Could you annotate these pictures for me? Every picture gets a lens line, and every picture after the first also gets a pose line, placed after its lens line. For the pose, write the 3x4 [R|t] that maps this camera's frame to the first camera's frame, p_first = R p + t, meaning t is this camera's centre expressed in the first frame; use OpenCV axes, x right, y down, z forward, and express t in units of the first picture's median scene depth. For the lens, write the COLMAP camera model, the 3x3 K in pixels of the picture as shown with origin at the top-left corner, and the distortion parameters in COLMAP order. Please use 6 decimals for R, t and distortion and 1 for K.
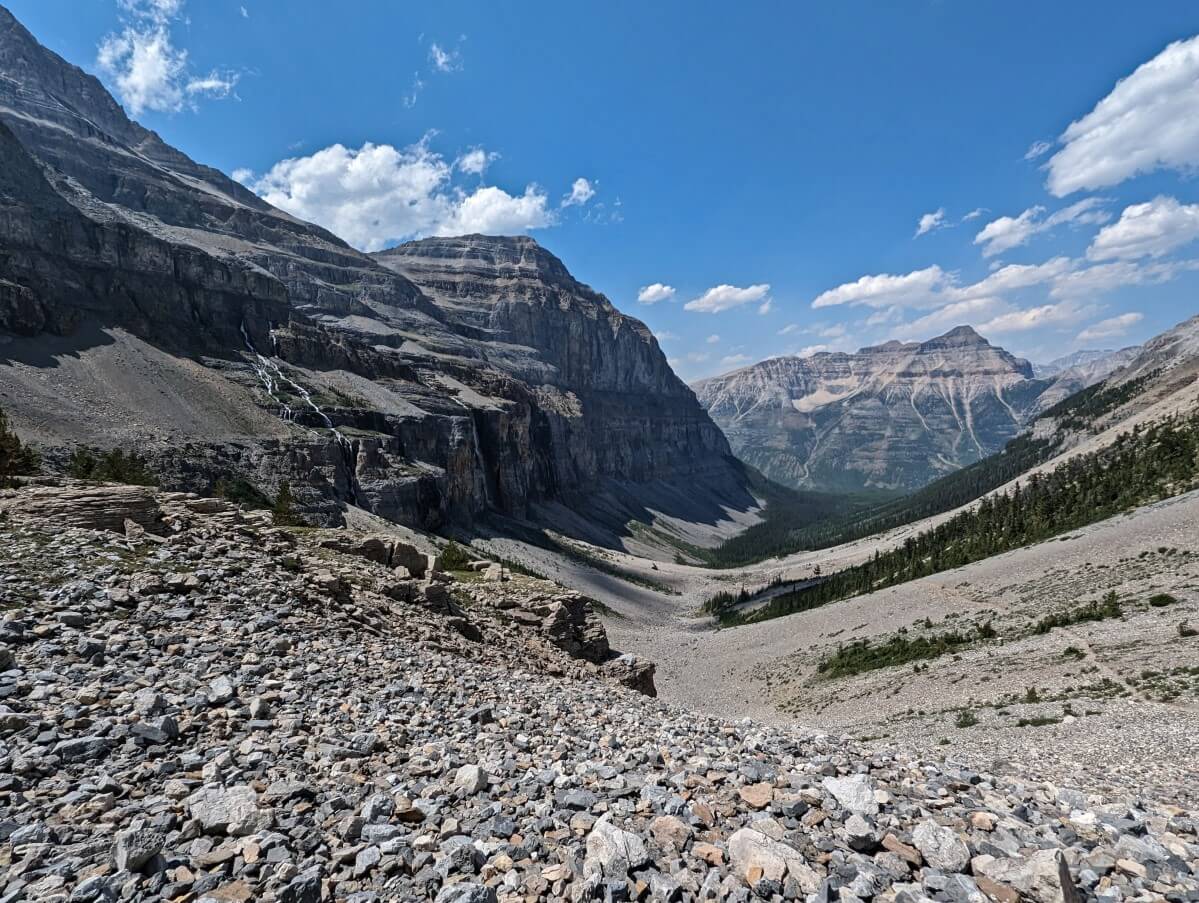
lens RADIAL K [[624.0, 0, 602.8], [0, 624.0, 443.8], [0, 0, 1]] dist [0.020891, -0.000661]
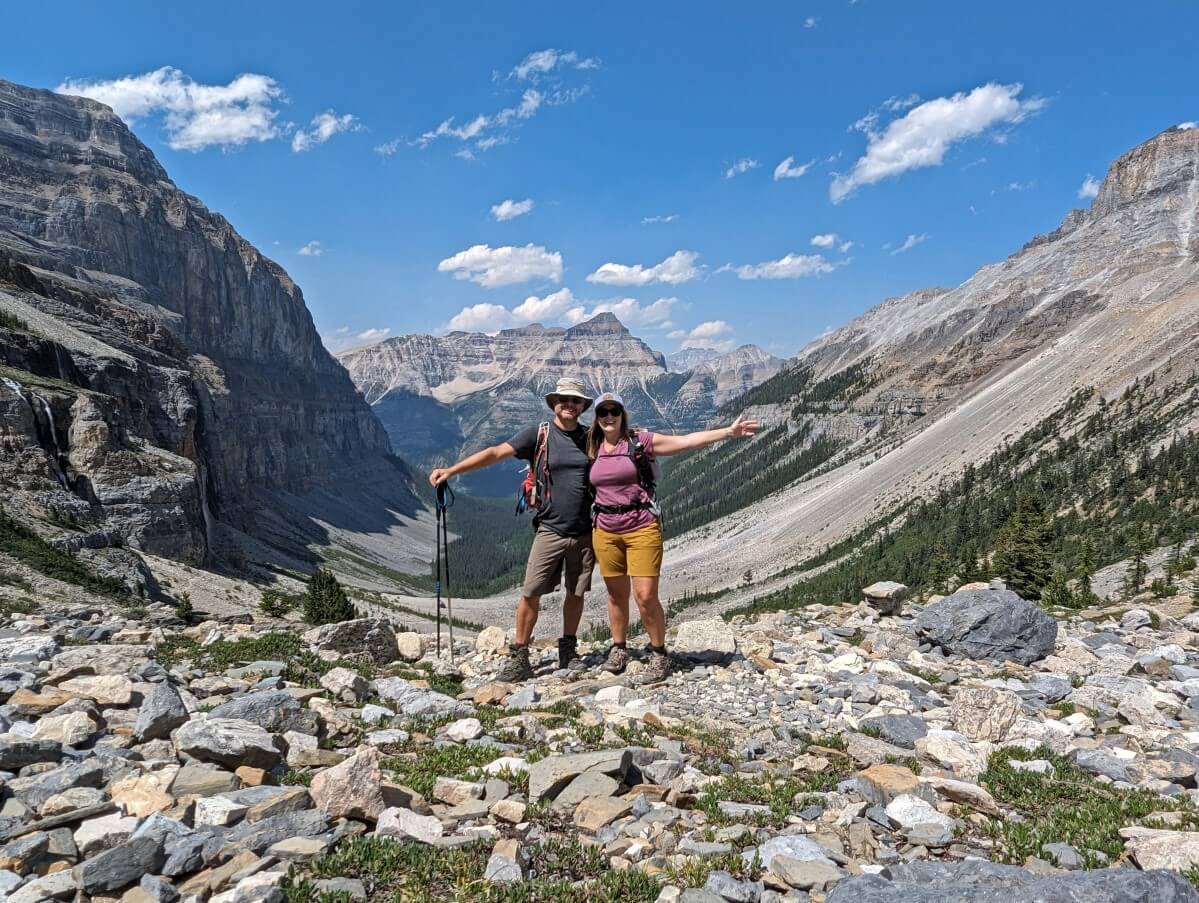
lens RADIAL K [[775.2, 0, 594.8], [0, 775.2, 453.2], [0, 0, 1]] dist [0.004732, 0.001050]
pose [[0.852142, -0.018013, 0.523000, -0.106263], [0.012936, 0.999827, 0.013359, 0.010150], [-0.523150, -0.004618, 0.852228, 0.089752]]
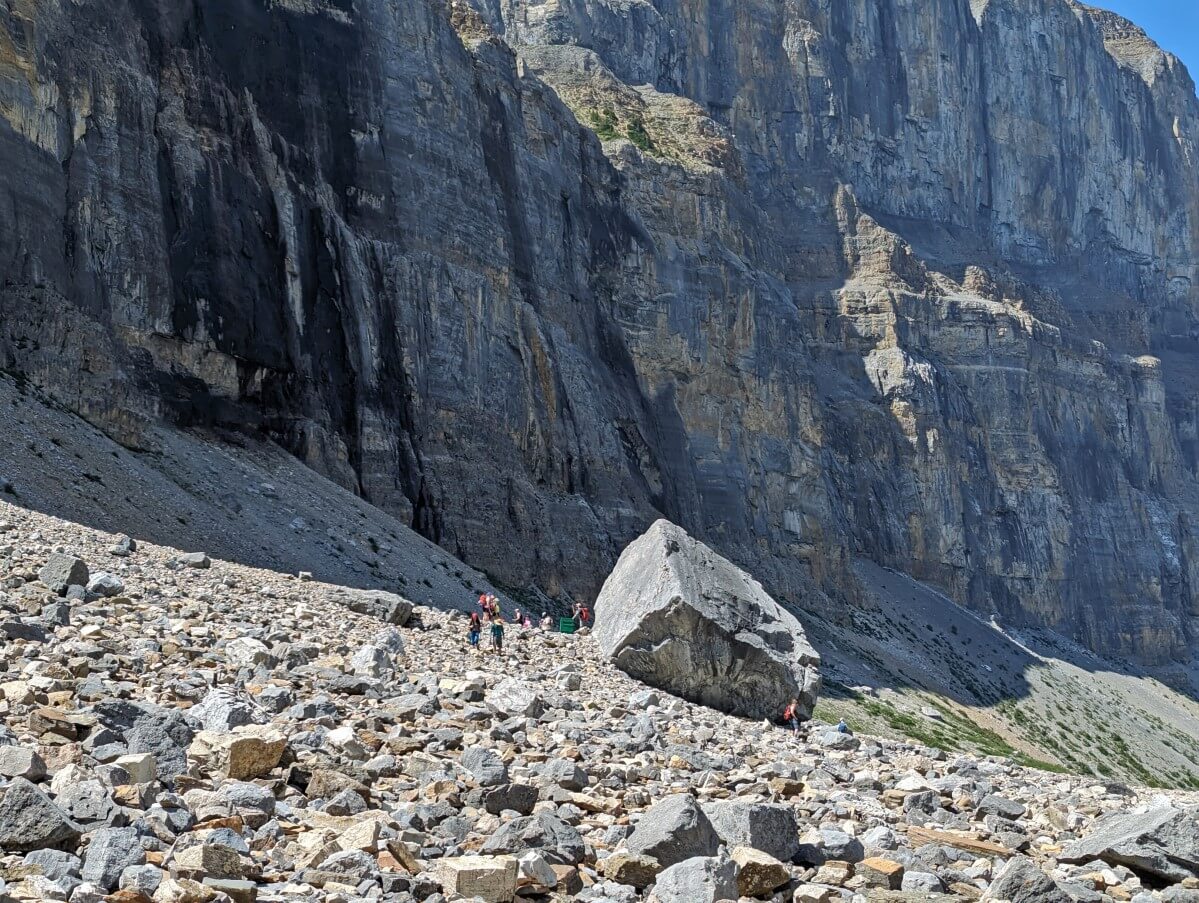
lens RADIAL K [[1676.3, 0, 599.5], [0, 1676.3, 451.5], [0, 0, 1]] dist [0.086489, -0.085531]
pose [[0.961522, -0.039324, -0.271899, 0.049179], [-0.013544, 0.981715, -0.189876, 0.099042], [0.274394, 0.186253, 0.943408, 0.444028]]
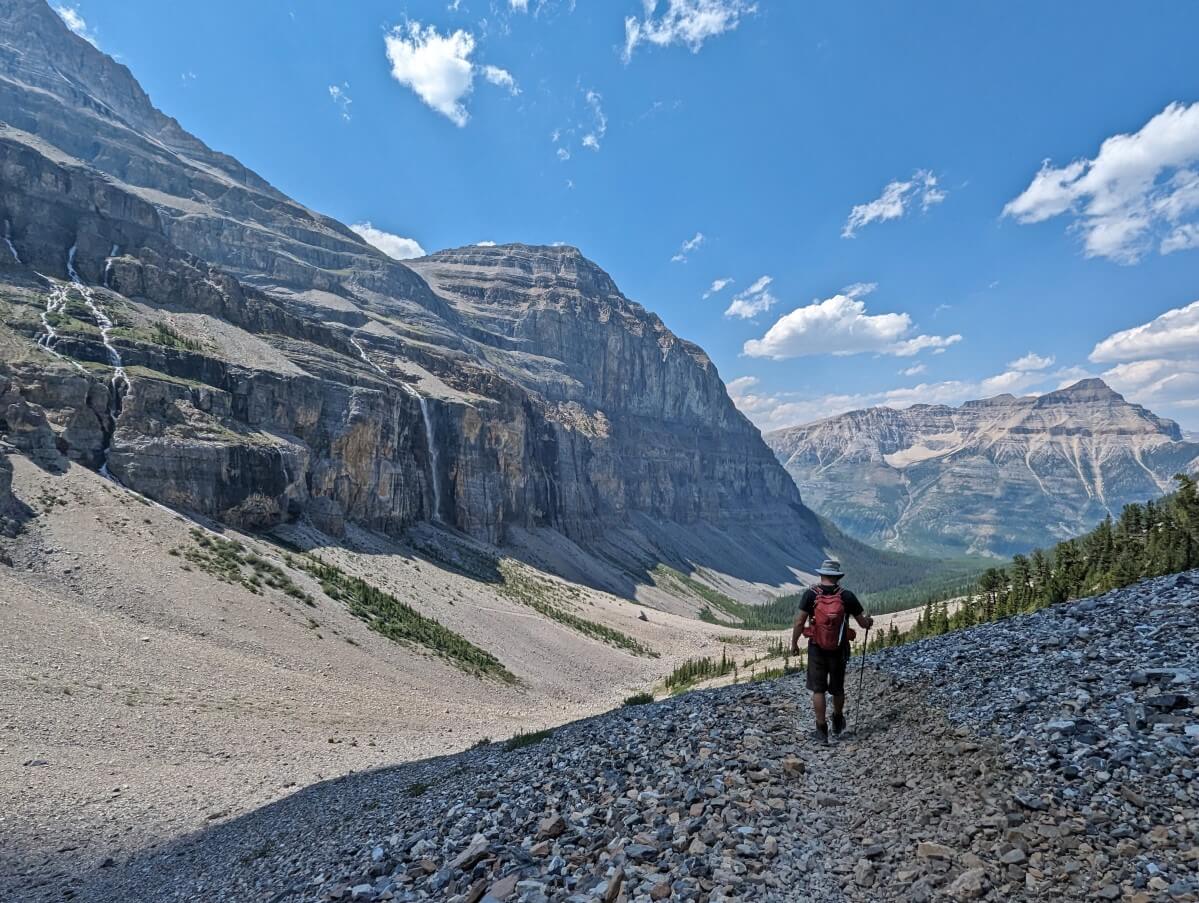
lens RADIAL K [[626.4, 0, 599.5], [0, 626.4, 451.5], [0, 0, 1]] dist [0.022702, -0.008285]
pose [[0.989077, 0.047701, -0.139467, 0.061492], [-0.057293, 0.996201, -0.065589, 0.025822], [0.135809, 0.072863, 0.988052, 0.115092]]
